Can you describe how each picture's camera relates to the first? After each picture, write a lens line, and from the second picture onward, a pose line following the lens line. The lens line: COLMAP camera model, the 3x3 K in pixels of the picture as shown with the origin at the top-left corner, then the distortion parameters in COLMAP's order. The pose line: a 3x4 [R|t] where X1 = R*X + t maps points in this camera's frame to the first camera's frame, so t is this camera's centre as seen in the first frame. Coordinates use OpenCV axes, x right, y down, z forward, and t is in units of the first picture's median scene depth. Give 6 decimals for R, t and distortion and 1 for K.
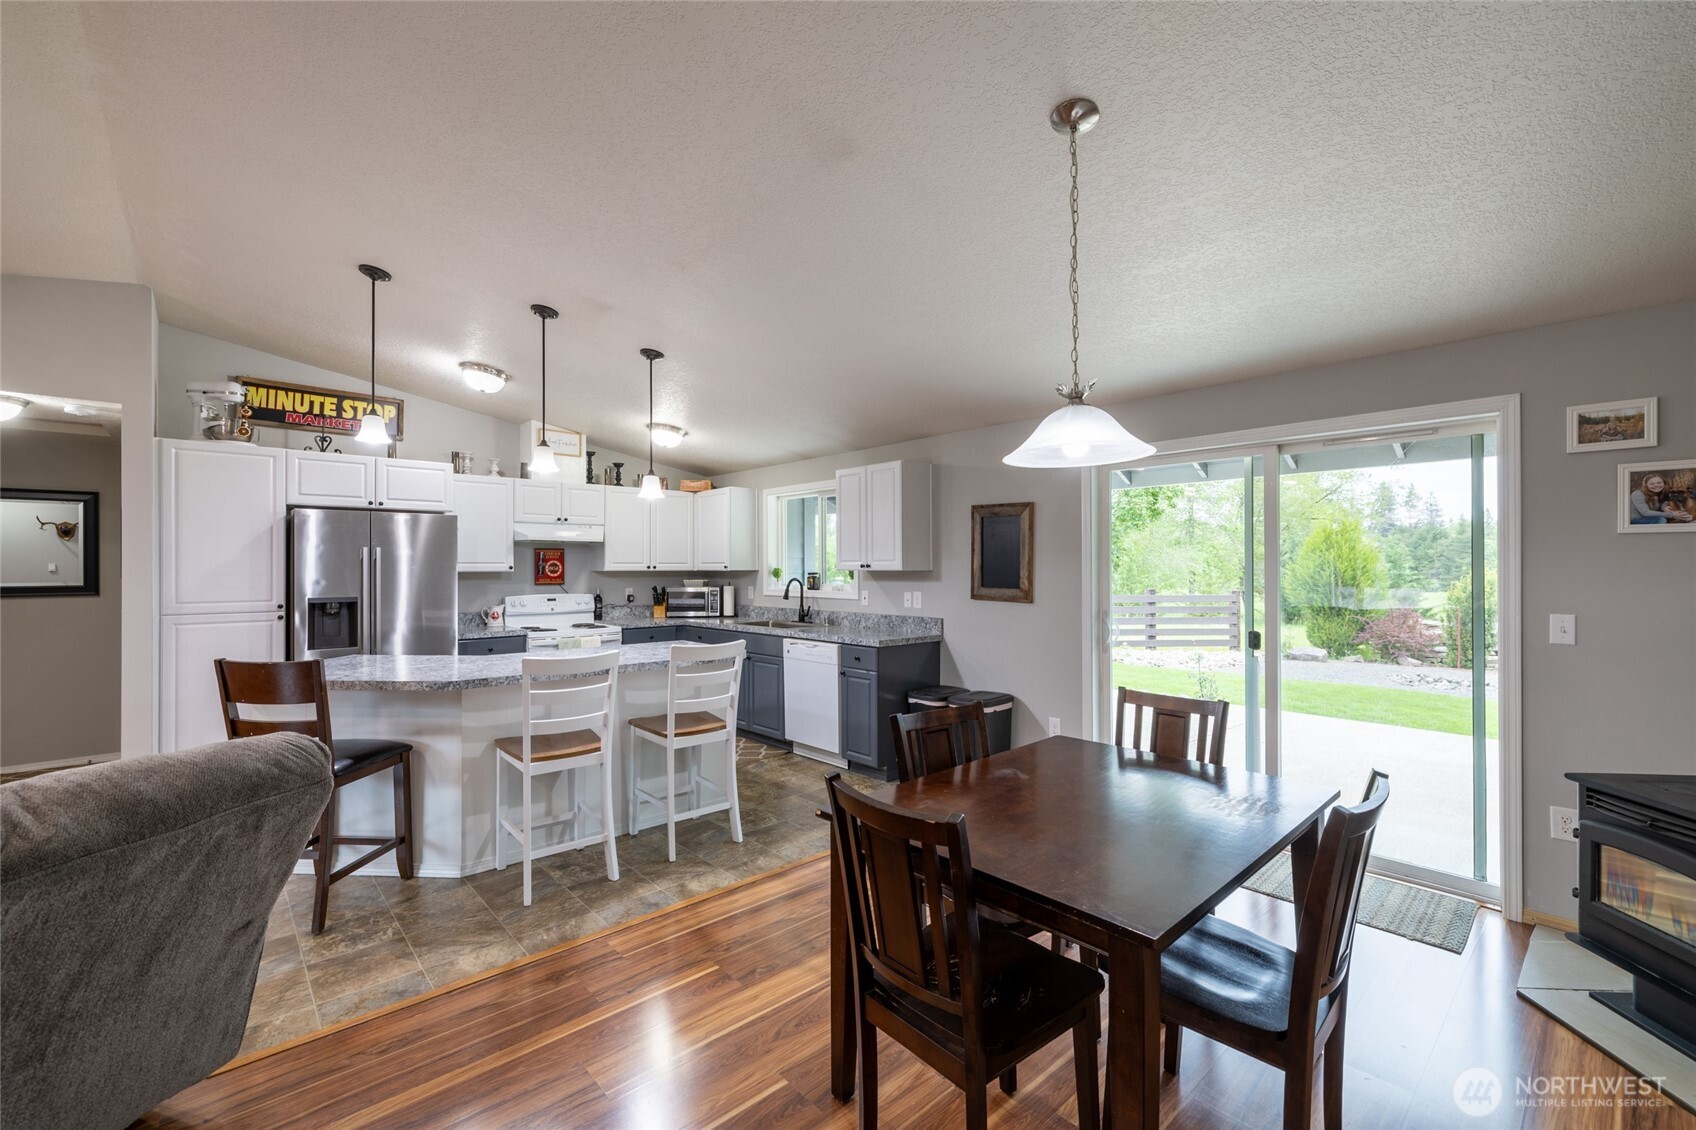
lens RADIAL K [[710.1, 0, 846.6], [0, 710.1, 563.5], [0, 0, 1]] dist [0.001613, -0.000384]
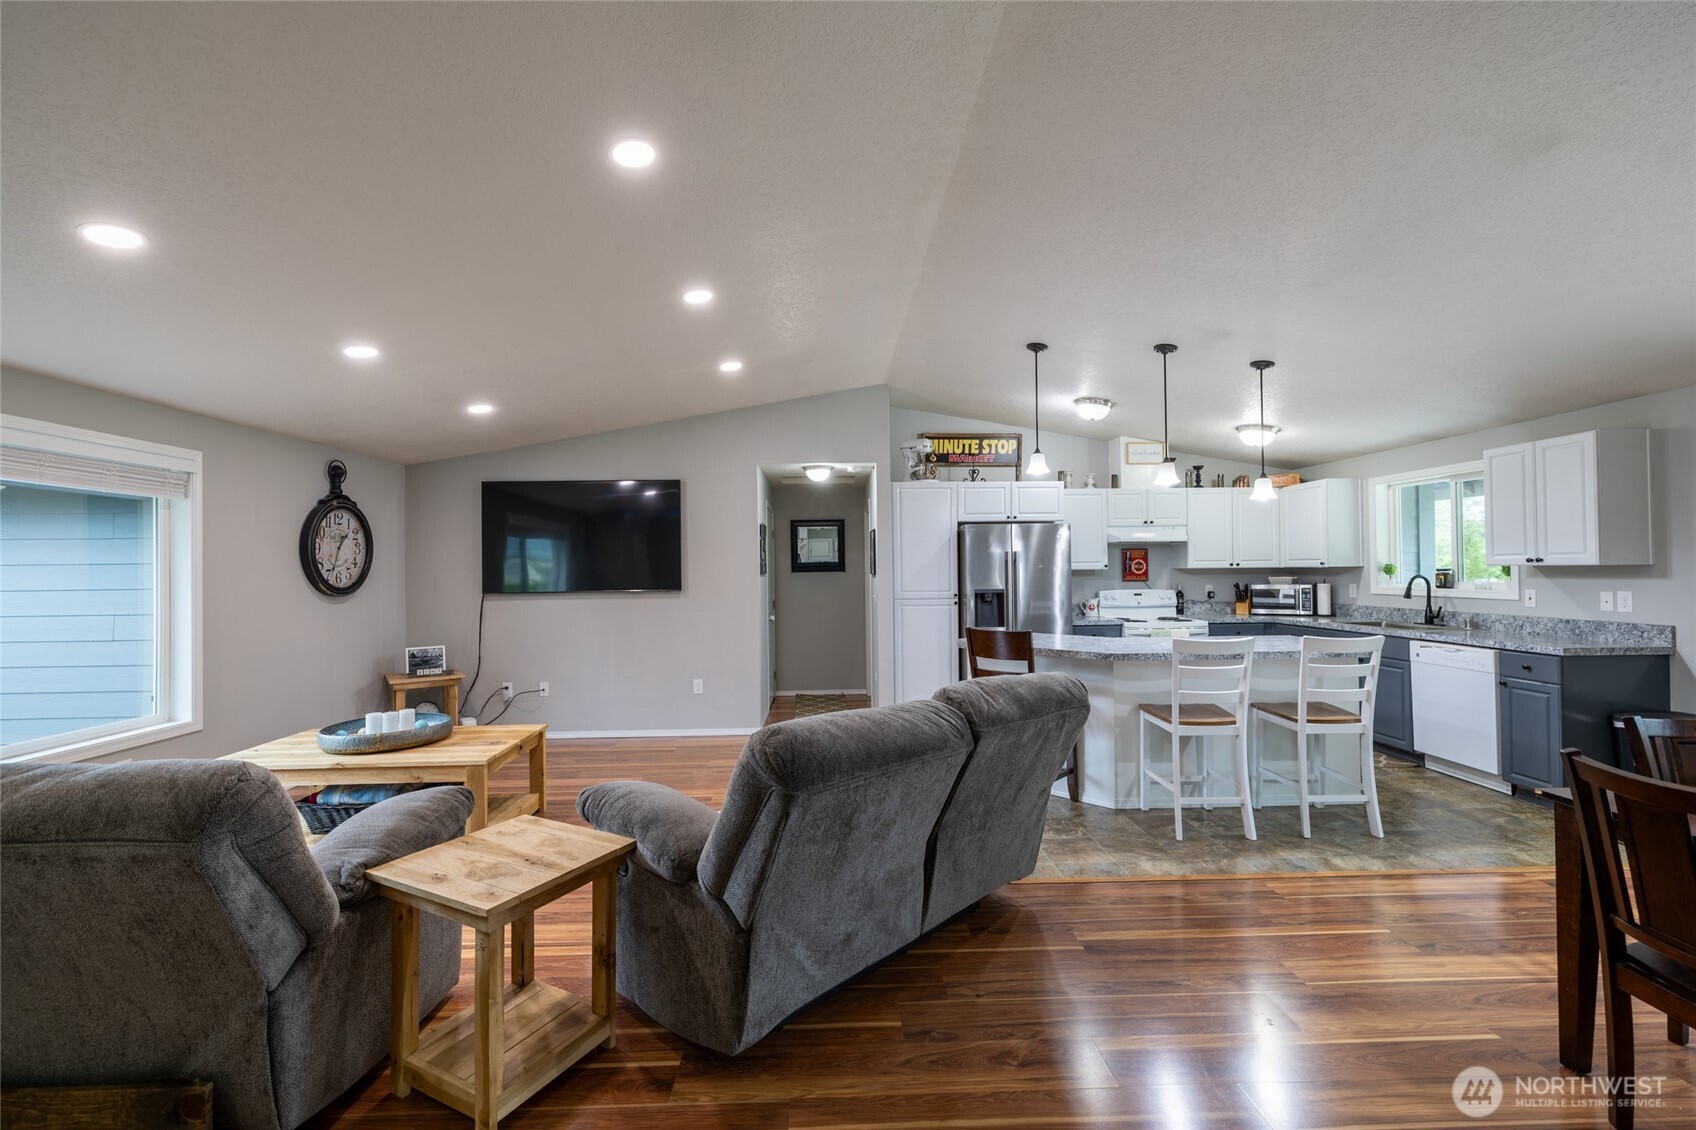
lens RADIAL K [[710.1, 0, 847.0], [0, 710.1, 563.2], [0, 0, 1]] dist [0.001613, -0.000384]
pose [[0.763103, -0.011560, -0.646173, -0.054982], [0.012583, 0.999916, -0.003029, -0.000765], [0.646154, -0.005819, 0.763185, -0.189979]]
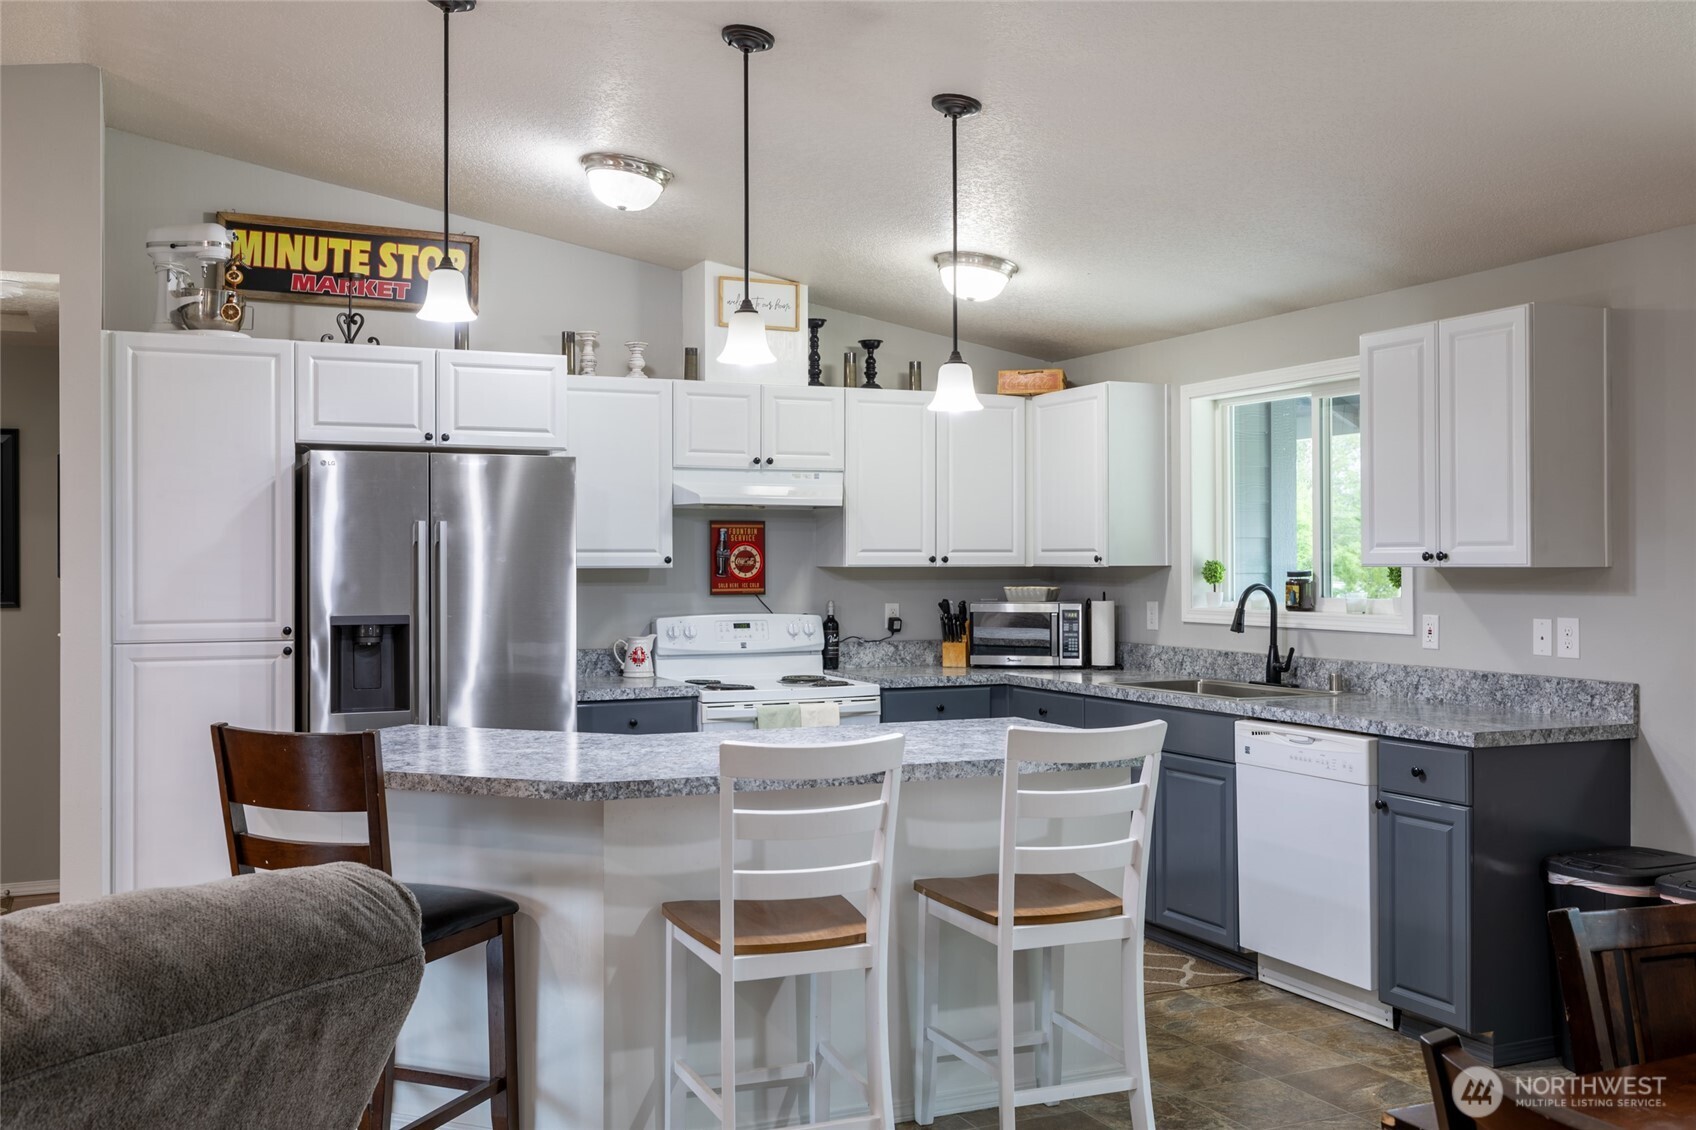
lens RADIAL K [[1568.0, 0, 829.7], [0, 1568.0, 555.0], [0, 0, 1]] dist [0.002845, 0.000000]
pose [[0.949760, -0.000420, -0.312979, -0.025742], [0.001208, 0.999997, 0.002324, -0.000029], [0.312977, -0.002585, 0.949757, -0.008709]]
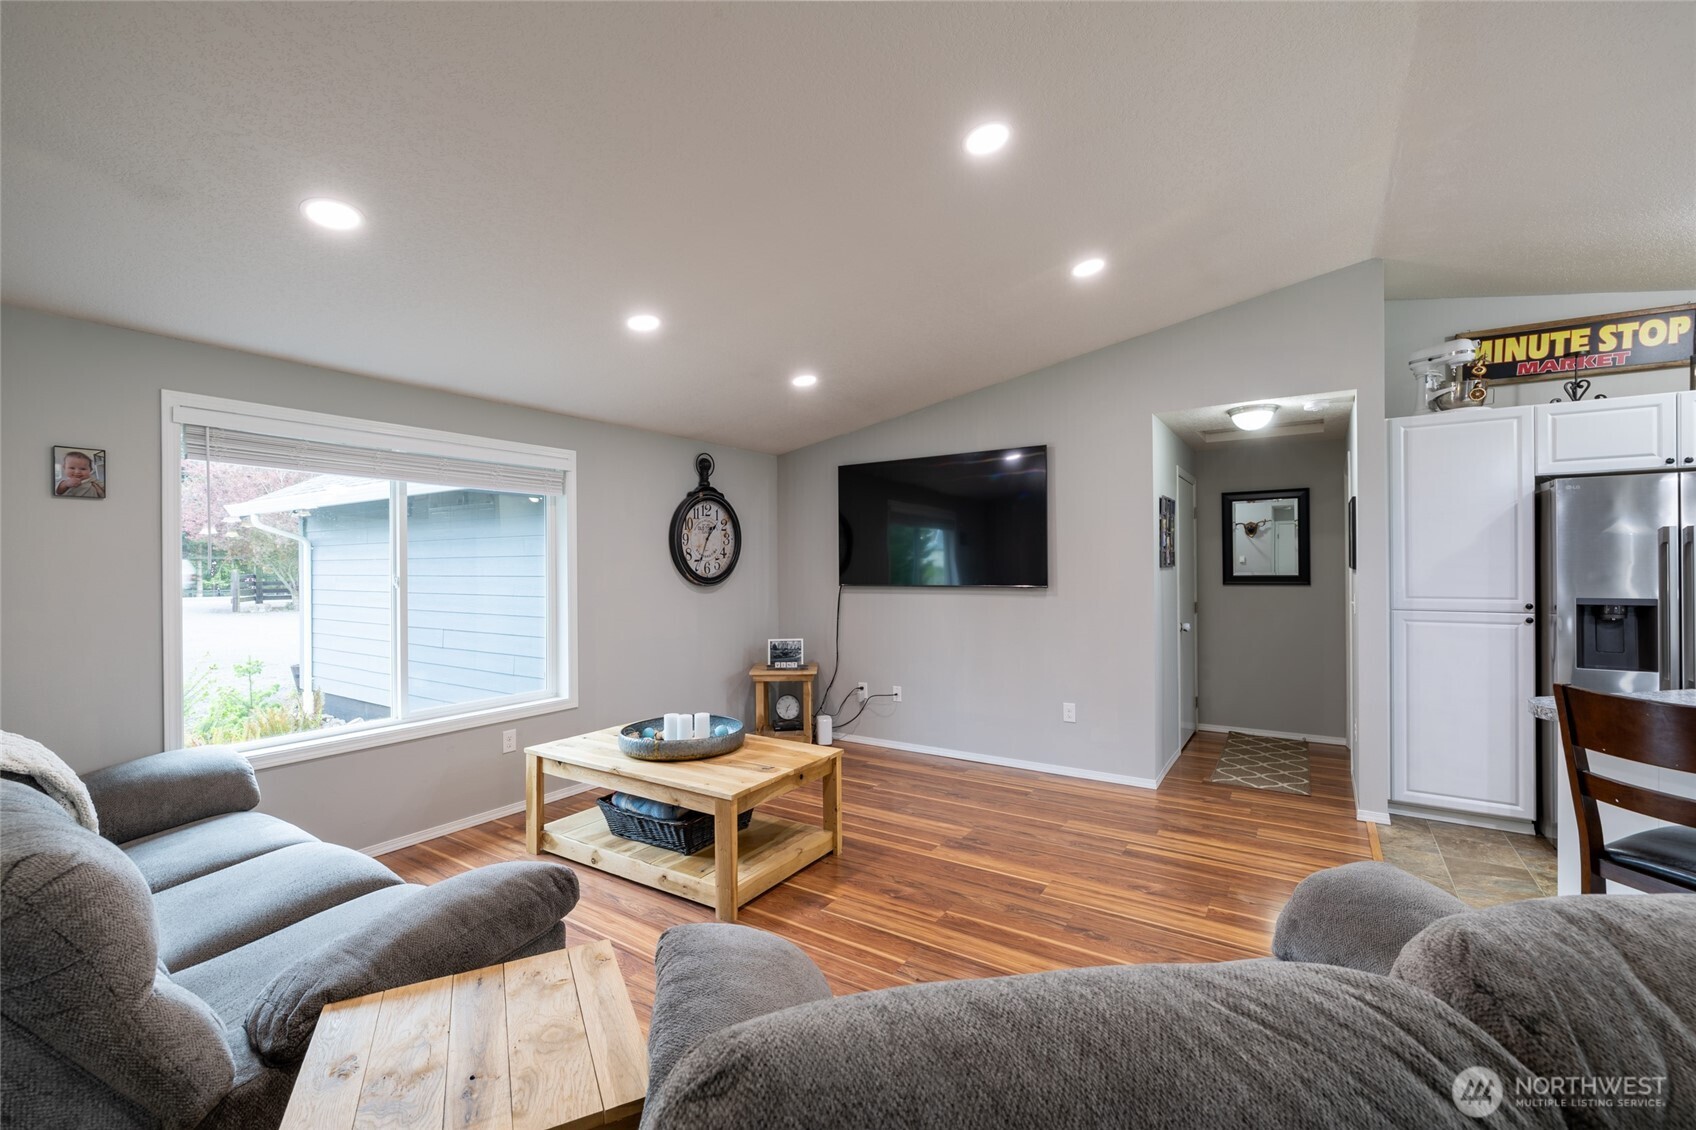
lens RADIAL K [[710.1, 0, 849.8], [0, 710.1, 566.0], [0, 0, 1]] dist [0.001613, -0.000384]
pose [[0.251716, 0.003532, -0.967795, -0.212441], [0.012458, 0.999899, 0.006889, 0.000740], [0.967721, -0.013790, 0.251646, 0.071345]]
